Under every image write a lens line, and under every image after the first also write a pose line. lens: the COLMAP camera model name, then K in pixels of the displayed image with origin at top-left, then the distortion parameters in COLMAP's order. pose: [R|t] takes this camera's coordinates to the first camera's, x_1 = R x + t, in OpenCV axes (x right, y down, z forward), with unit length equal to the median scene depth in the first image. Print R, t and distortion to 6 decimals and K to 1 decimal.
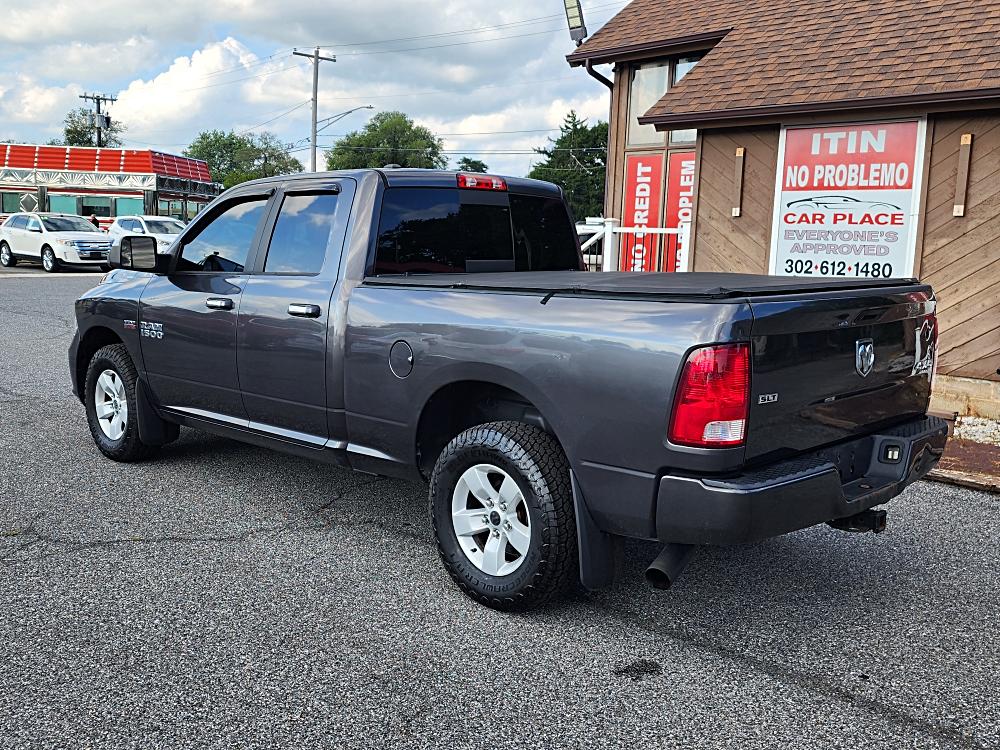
lens RADIAL K [[993.3, 0, 498.6], [0, 993.3, 386.7], [0, 0, 1]] dist [0.037379, 0.000000]
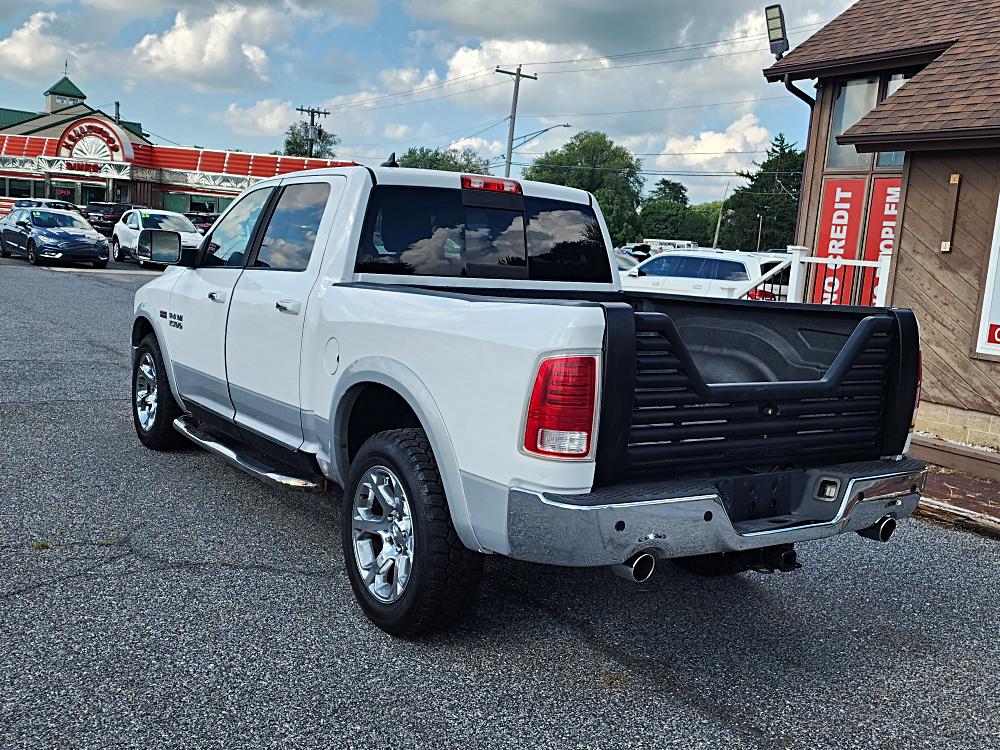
lens RADIAL K [[993.3, 0, 501.4], [0, 993.3, 386.6], [0, 0, 1]] dist [0.037379, 0.000000]
pose [[0.980445, 0.074284, -0.182233, 0.020870], [-0.077913, 0.996878, -0.012825, -0.008782], [0.180711, 0.026773, 0.983172, 0.054924]]
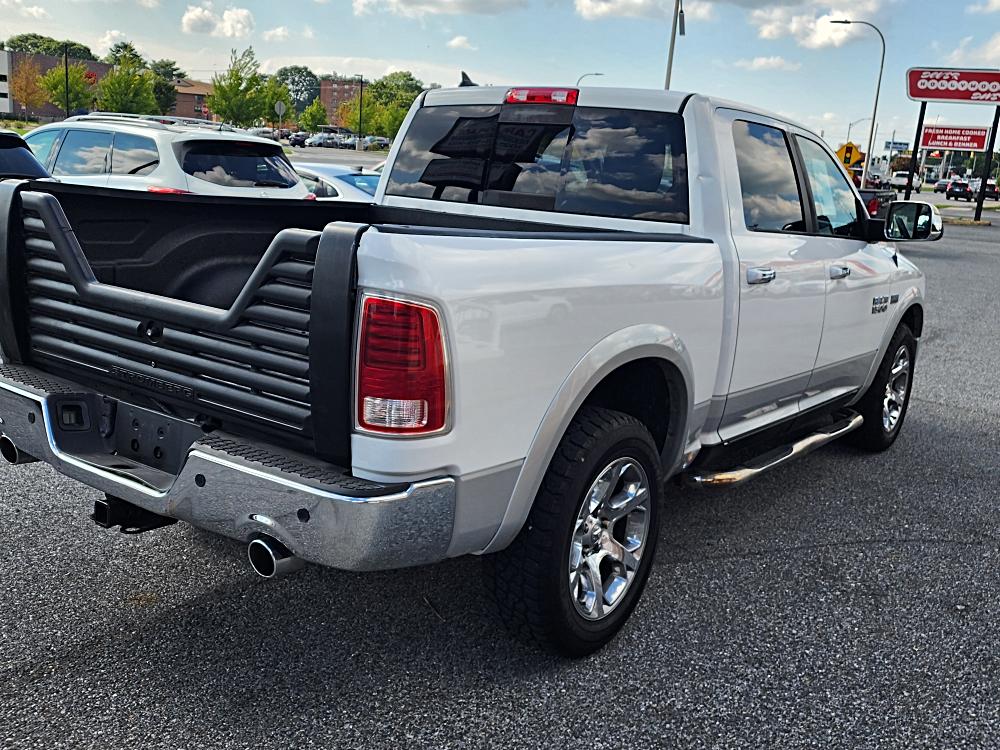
lens RADIAL K [[993.3, 0, 513.7], [0, 993.3, 369.2], [0, 0, 1]] dist [0.037379, 0.000000]
pose [[0.137710, 0.191631, -0.971758, 0.302937], [-0.216788, 0.963148, 0.159211, -0.061608], [0.966457, 0.188740, 0.174178, 0.421189]]
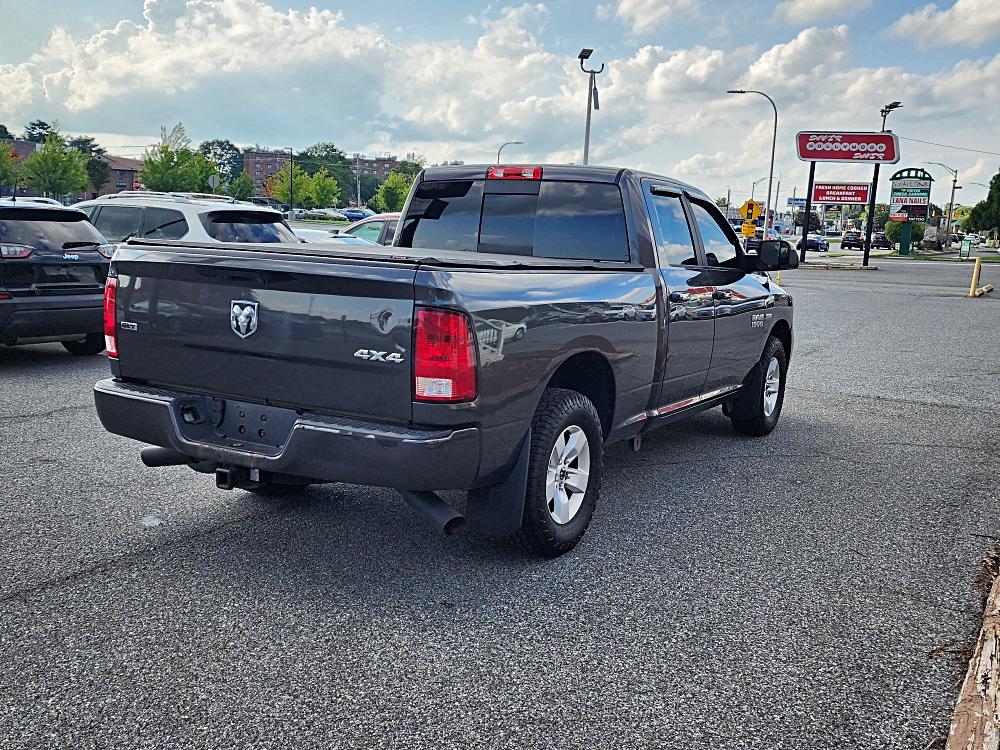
lens RADIAL K [[995.4, 0, 523.9], [0, 995.4, 388.5], [0, 0, 1]] dist [0.048373, 0.000000]
pose [[0.222806, 0.139789, -0.964788, 0.497301], [-0.182714, 0.978116, 0.099525, -0.039755], [0.957587, 0.154106, 0.243472, 0.363003]]
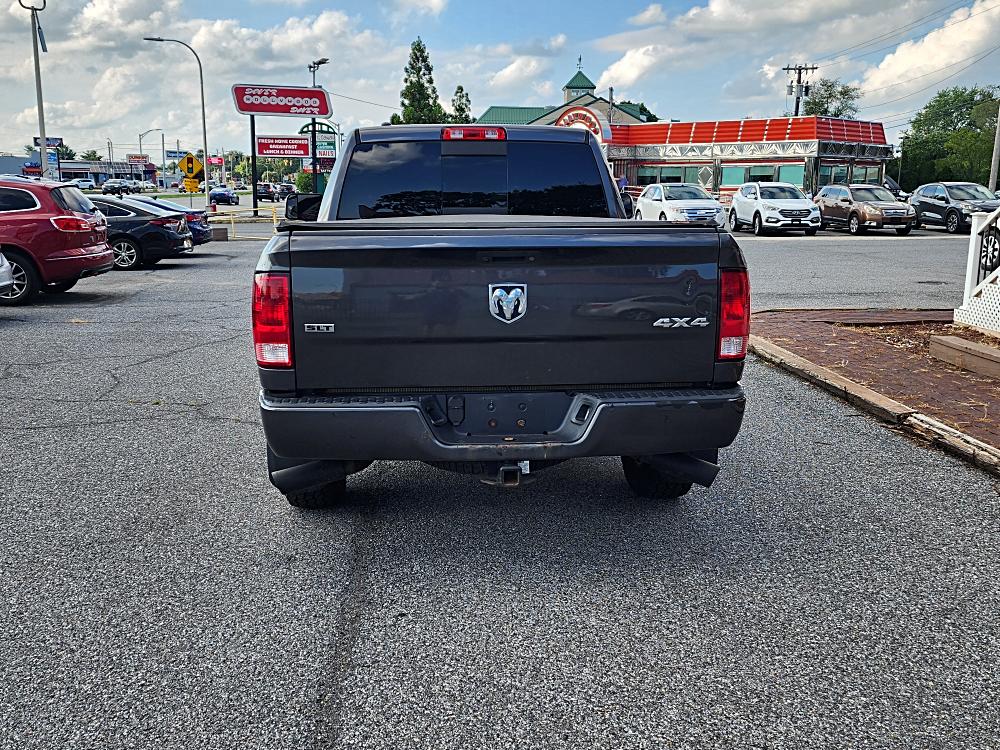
lens RADIAL K [[995.4, 0, 504.9], [0, 995.4, 377.4], [0, 0, 1]] dist [0.048373, 0.000000]
pose [[0.738881, 0.097349, -0.666767, 0.347574], [-0.083174, 0.995118, 0.053120, -0.002796], [0.668683, 0.016208, 0.743371, 0.102128]]
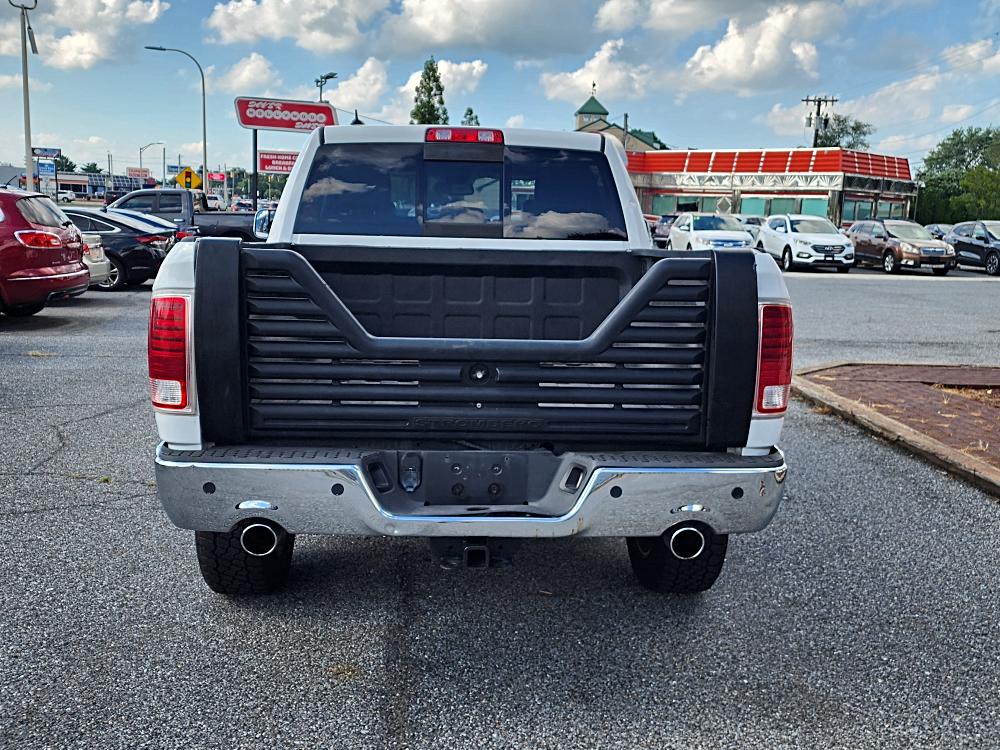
lens RADIAL K [[993.3, 0, 502.4], [0, 993.3, 384.4], [0, 0, 1]] dist [0.037379, 0.000000]
pose [[0.740276, 0.107615, -0.663635, 0.220170], [-0.112682, 0.993003, 0.035330, -0.018660], [0.662793, 0.048626, 0.747222, 0.191158]]
